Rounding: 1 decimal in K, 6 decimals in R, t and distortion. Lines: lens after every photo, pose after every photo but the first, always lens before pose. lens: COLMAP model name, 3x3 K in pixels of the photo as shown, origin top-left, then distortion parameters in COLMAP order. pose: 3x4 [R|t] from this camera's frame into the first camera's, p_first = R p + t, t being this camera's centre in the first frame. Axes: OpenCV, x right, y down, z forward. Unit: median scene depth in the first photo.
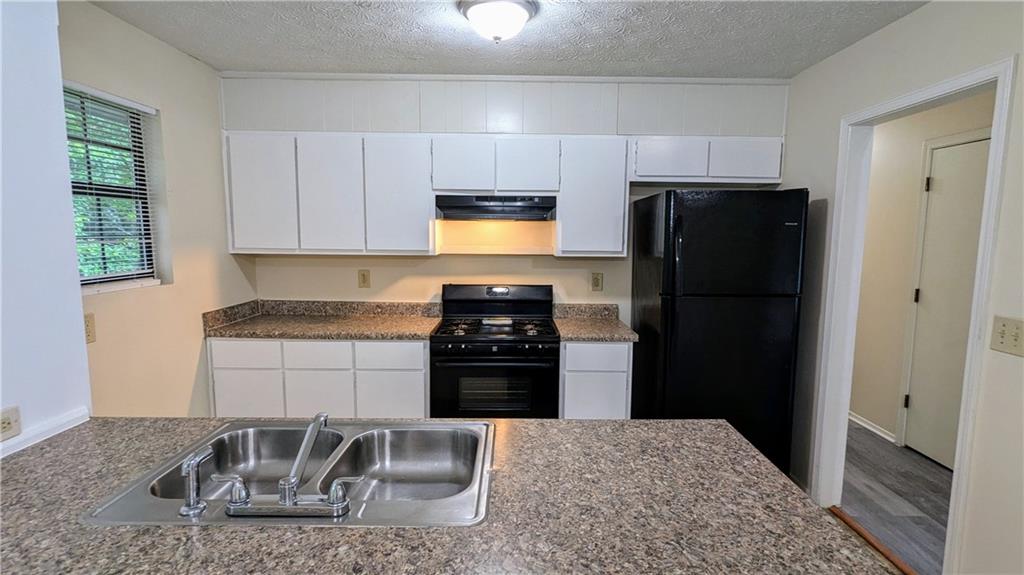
lens RADIAL K [[496.7, 0, 518.2], [0, 496.7, 289.1], [0, 0, 1]] dist [-0.000132, -0.000695]
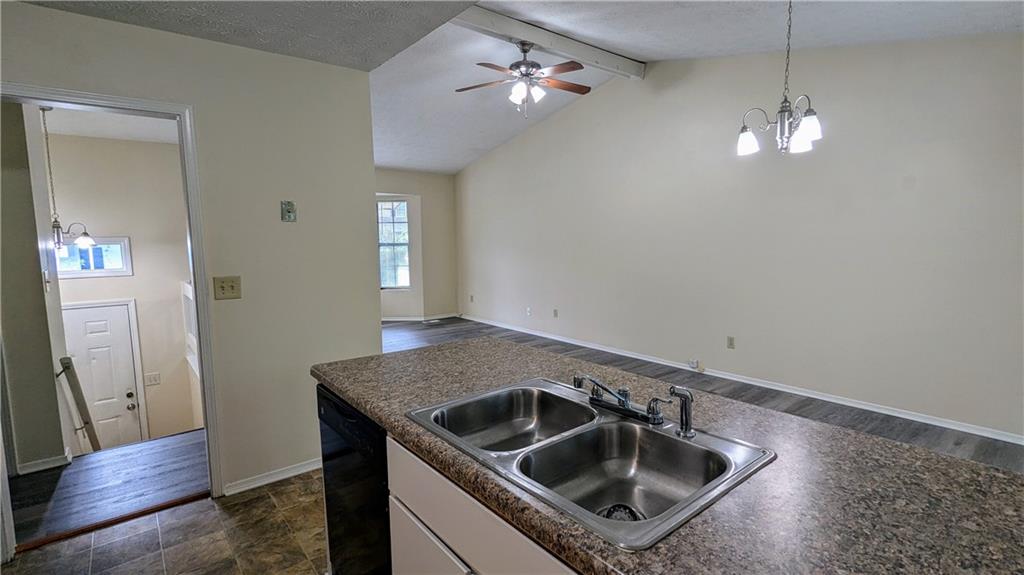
lens RADIAL K [[481.3, 0, 517.2], [0, 481.3, 288.3], [0, 0, 1]] dist [0.001086, 0.000200]
pose [[-0.630808, -0.084254, 0.771351, -0.435111], [0.094003, 0.978467, 0.183753, -0.055893], [-0.770224, 0.188423, -0.609304, 0.671363]]
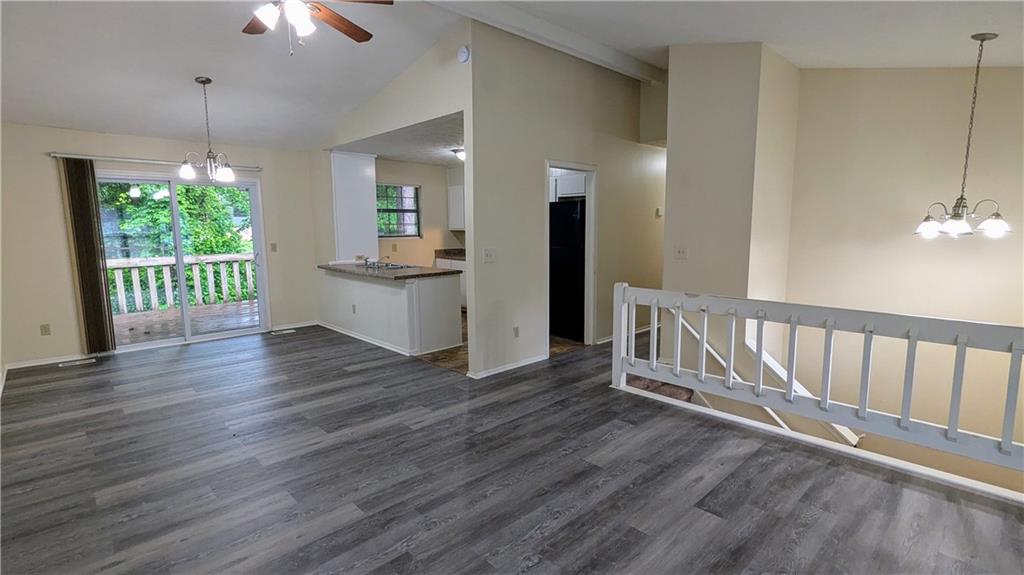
lens RADIAL K [[481.3, 0, 517.2], [0, 481.3, 288.3], [0, 0, 1]] dist [0.001086, 0.000200]
pose [[0.694838, 0.083822, -0.714264, 1.681597], [-0.070595, 0.996337, 0.048250, 0.099595], [0.715693, 0.016898, 0.698211, -0.620852]]
